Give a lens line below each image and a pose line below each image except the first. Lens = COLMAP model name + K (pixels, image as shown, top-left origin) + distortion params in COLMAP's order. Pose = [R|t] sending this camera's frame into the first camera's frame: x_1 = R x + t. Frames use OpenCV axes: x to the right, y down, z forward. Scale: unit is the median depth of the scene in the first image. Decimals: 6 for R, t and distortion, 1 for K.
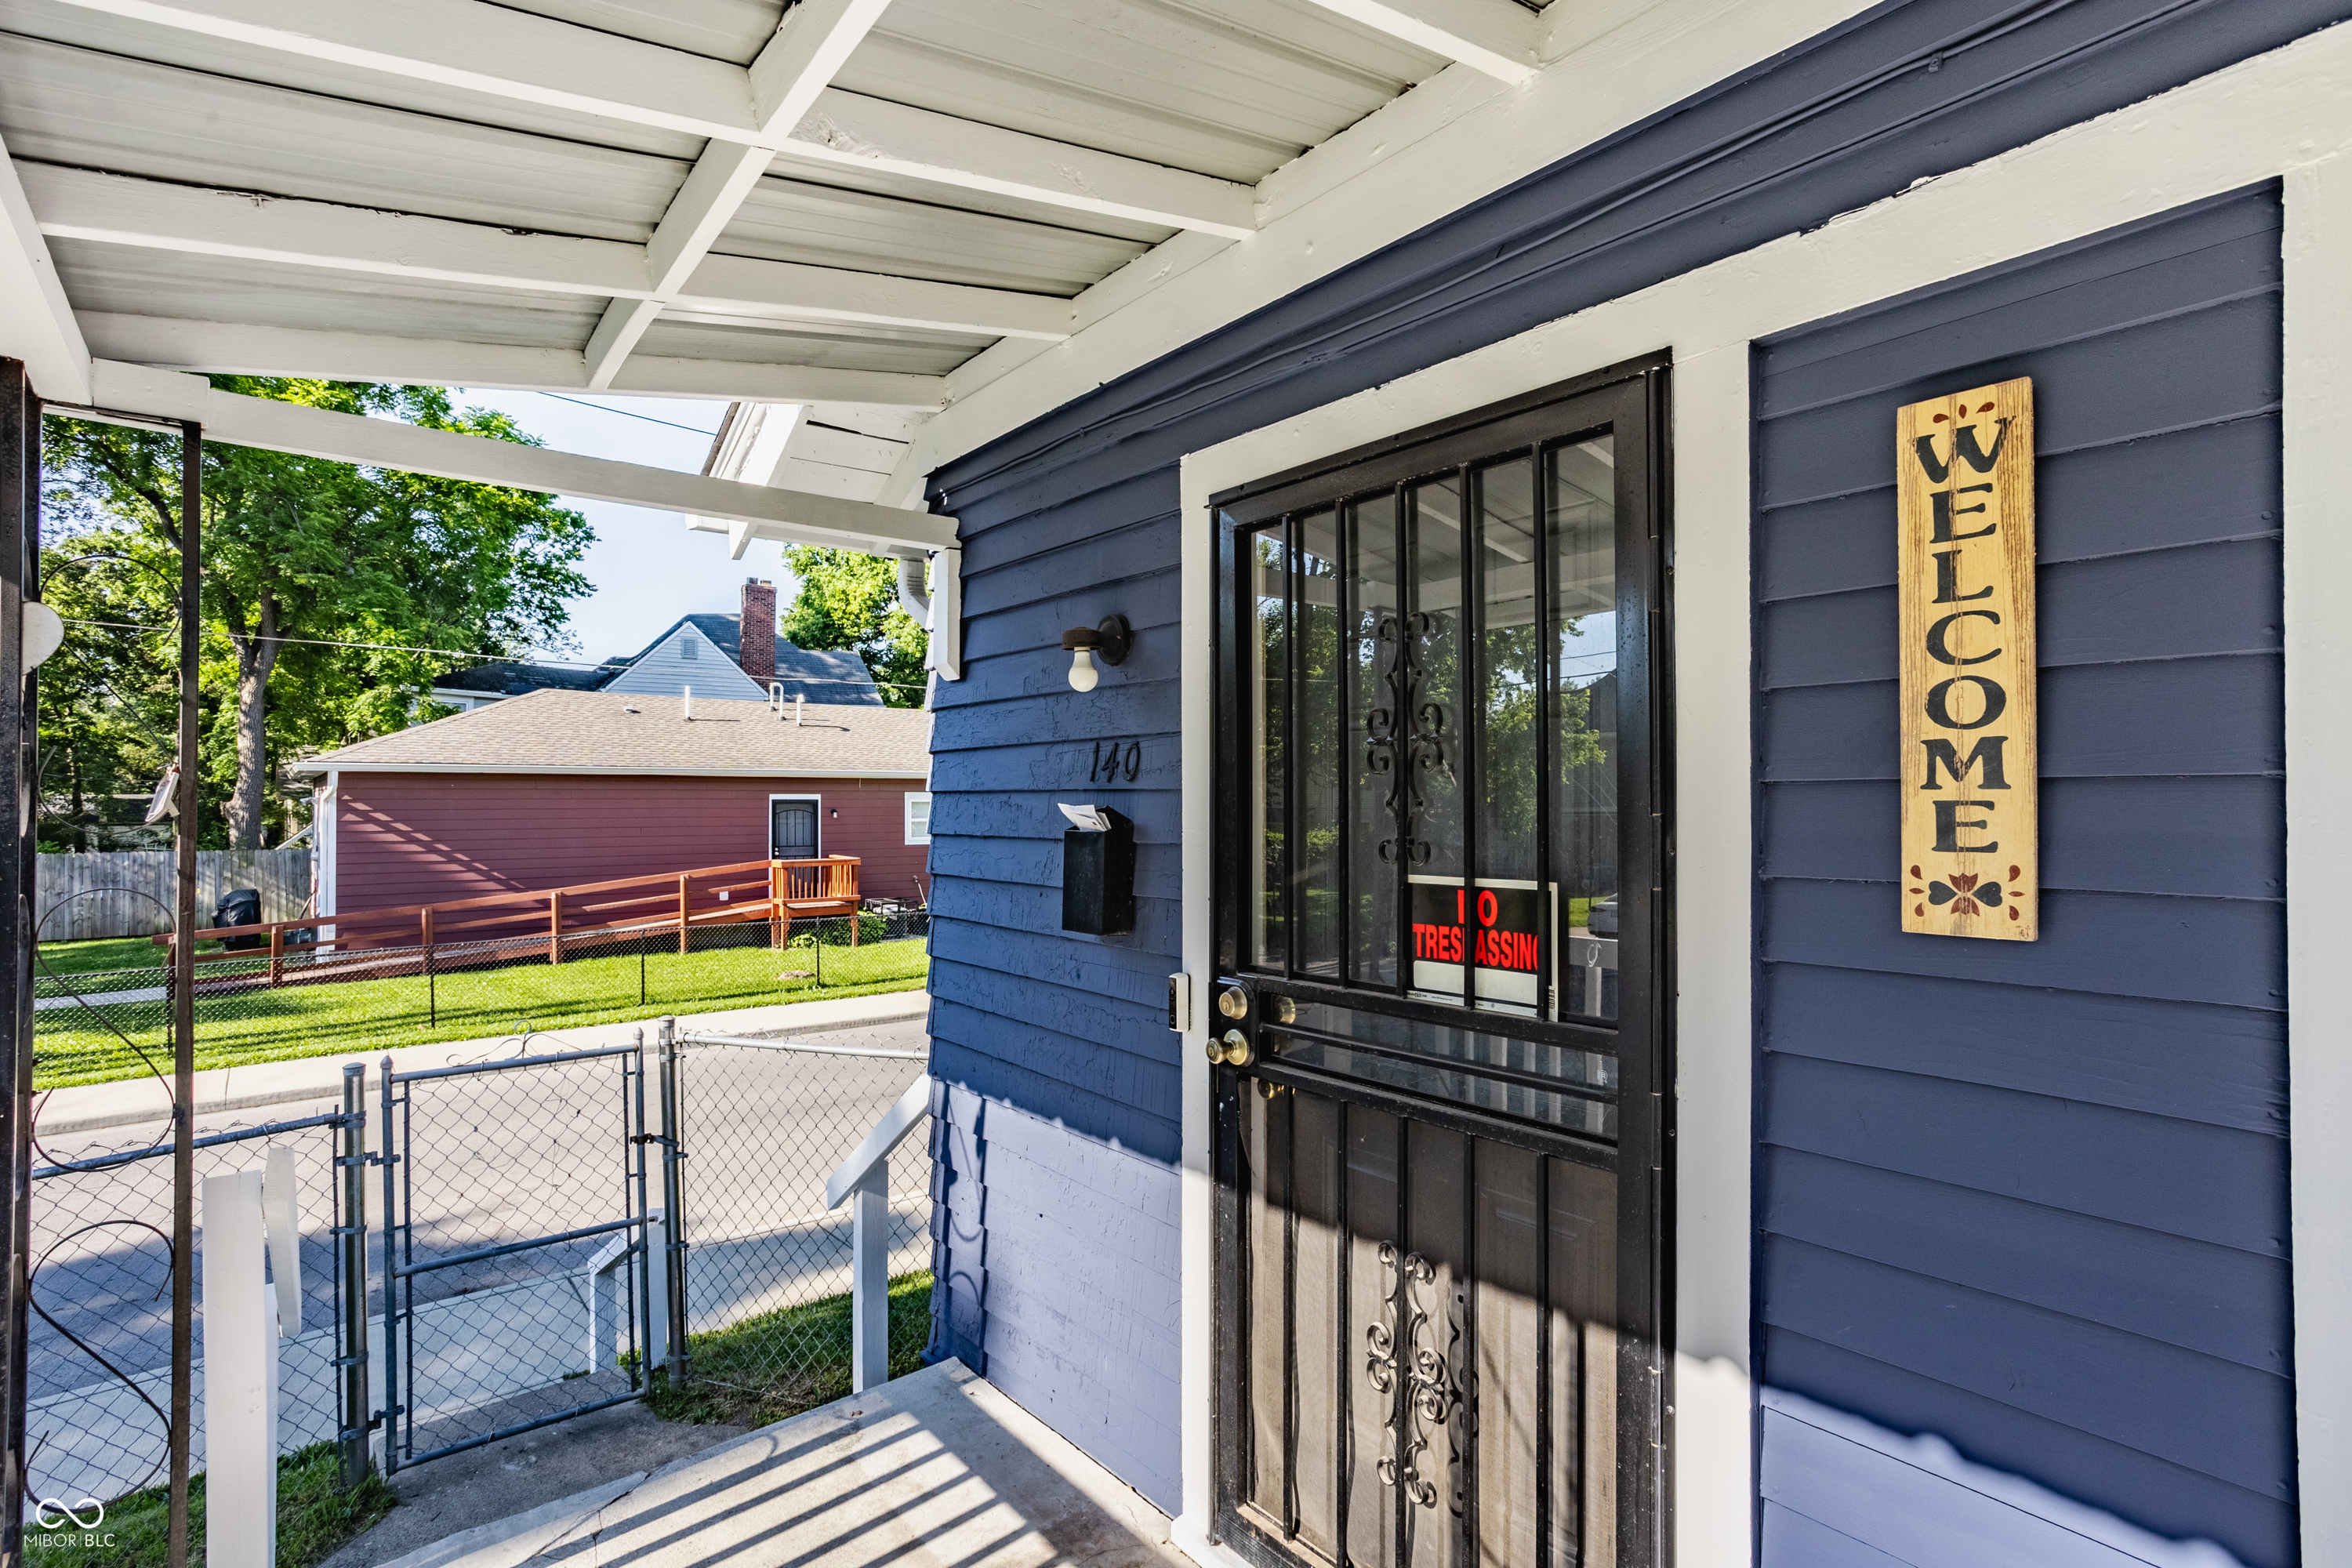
lens RADIAL K [[1150.9, 0, 1161.2], [0, 1150.9, 784.5], [0, 0, 1]] dist [-0.034766, 0.018313]
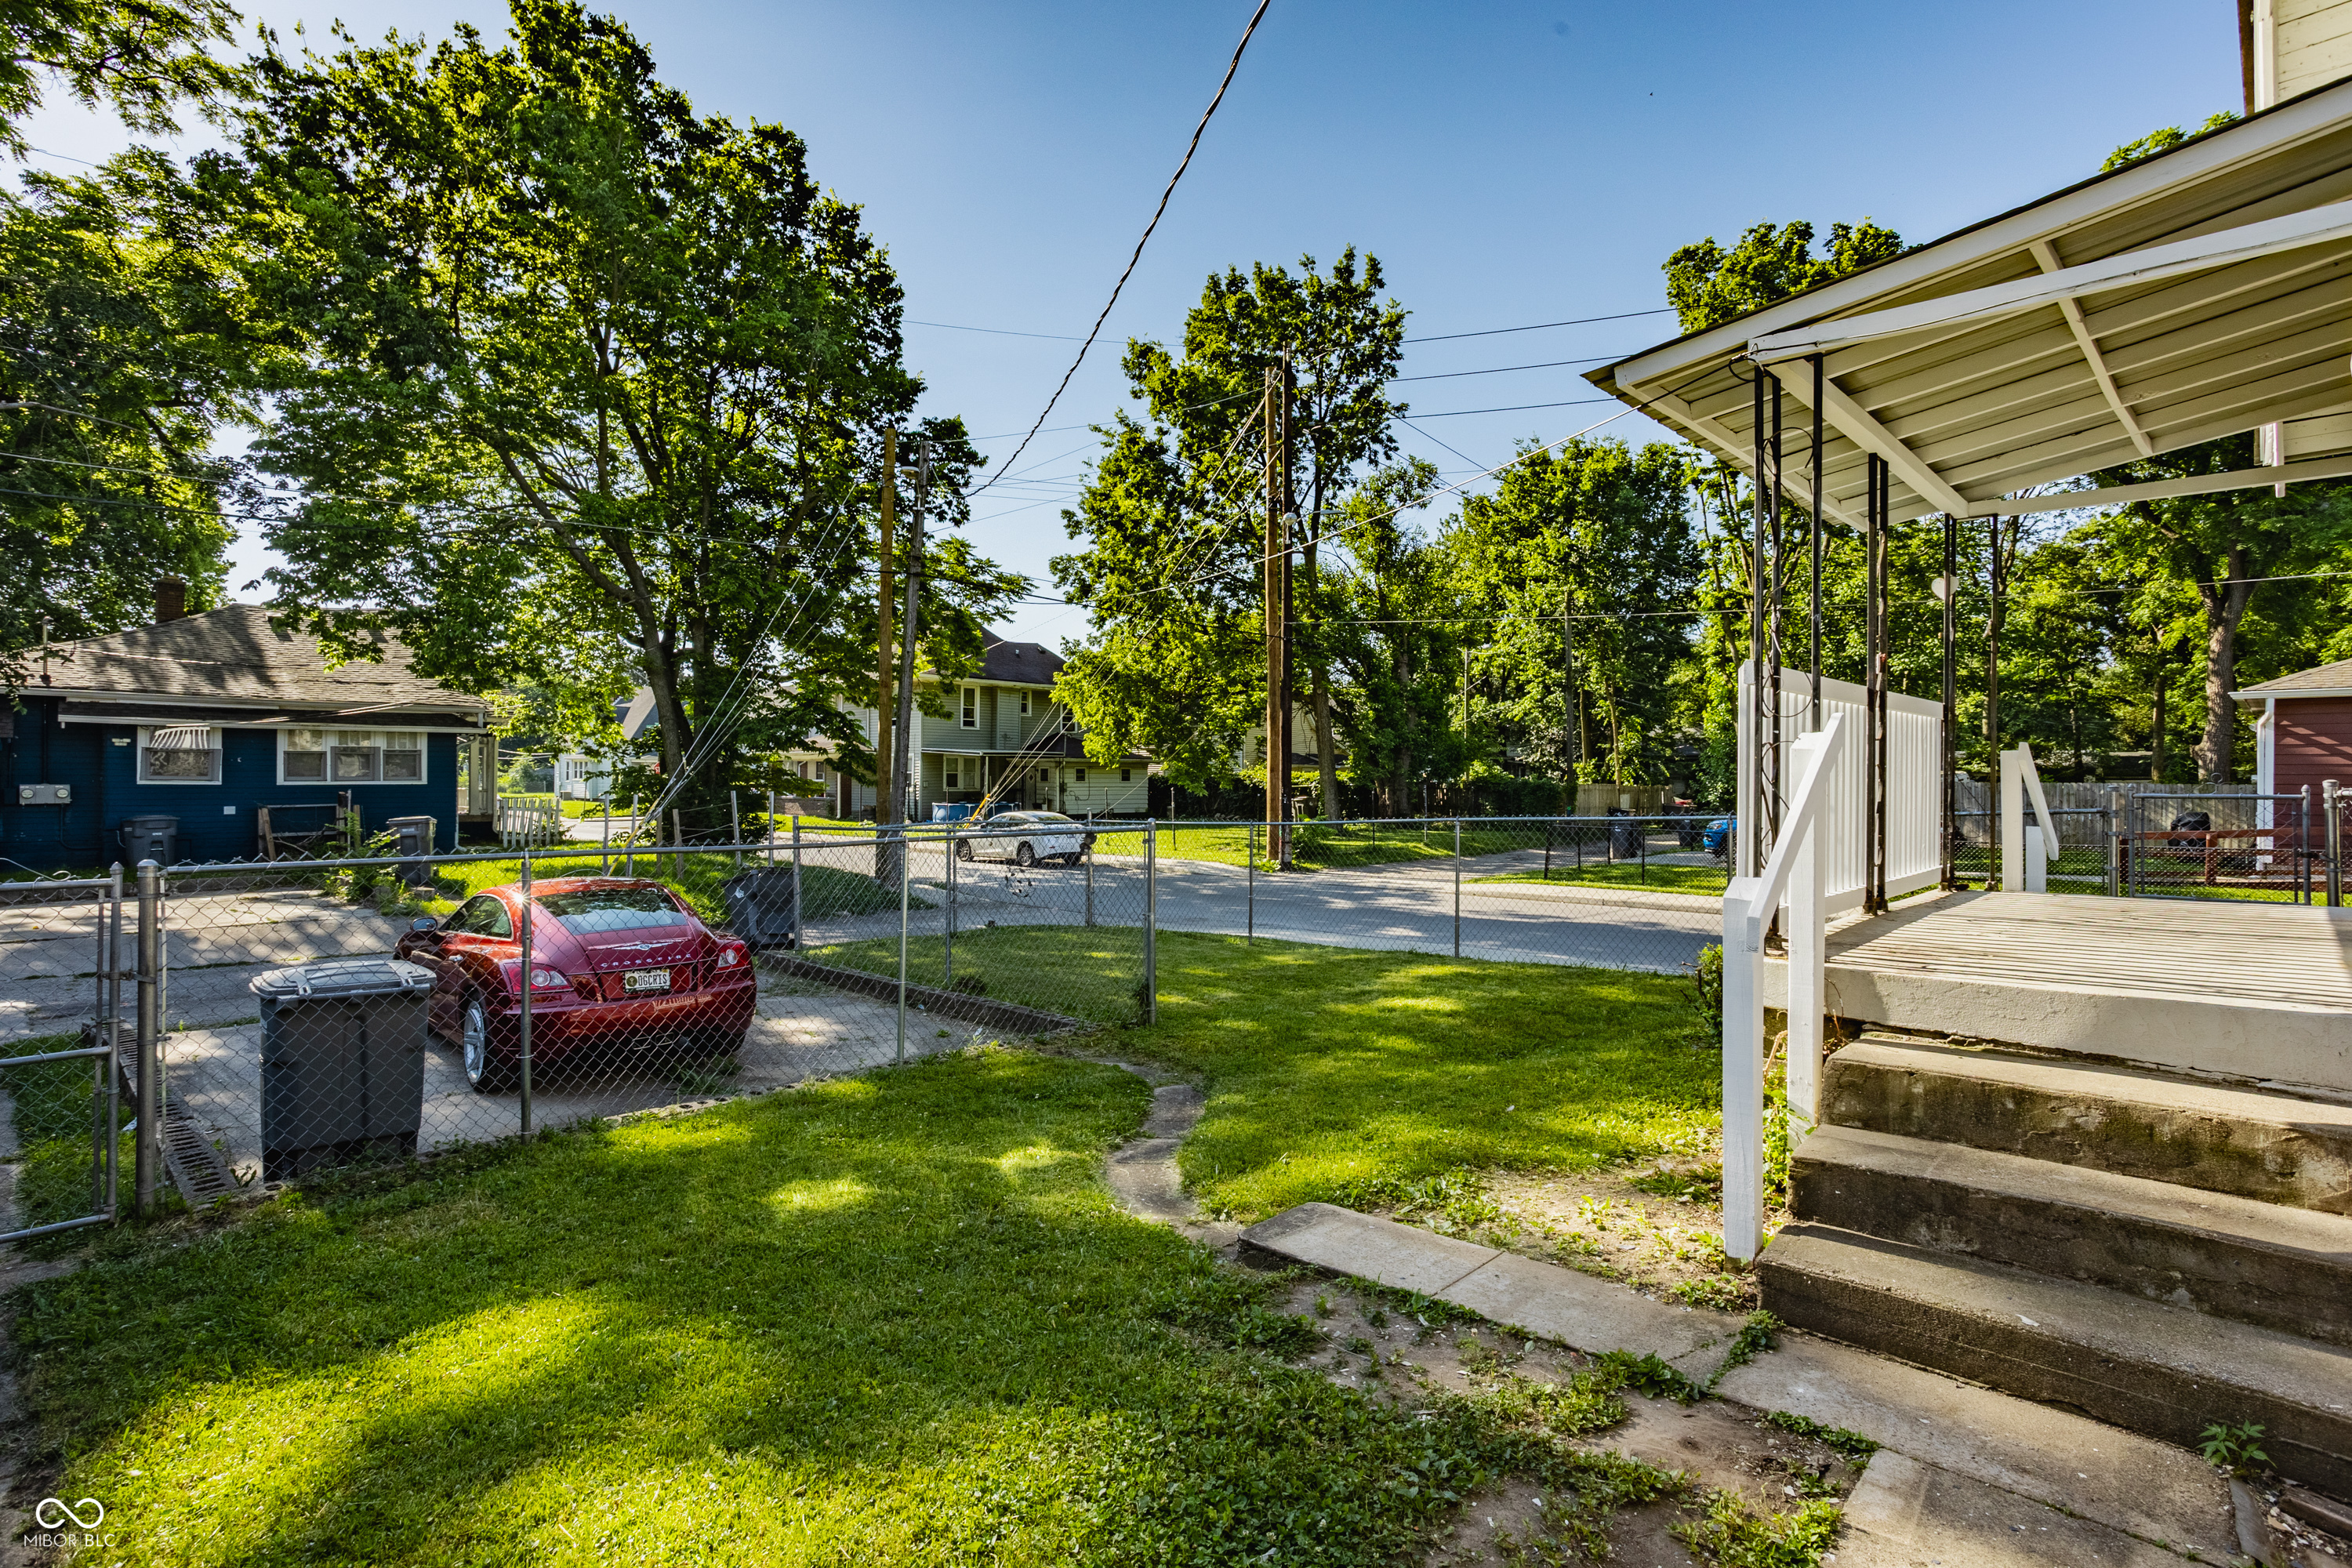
lens RADIAL K [[1150.9, 0, 1161.2], [0, 1150.9, 784.5], [0, 0, 1]] dist [-0.034766, 0.018313]
pose [[0.118948, 0.013653, -0.992807, 0.138218], [0.012782, 0.999802, 0.015280, 0.024706], [0.992818, -0.014508, 0.118750, -0.116755]]
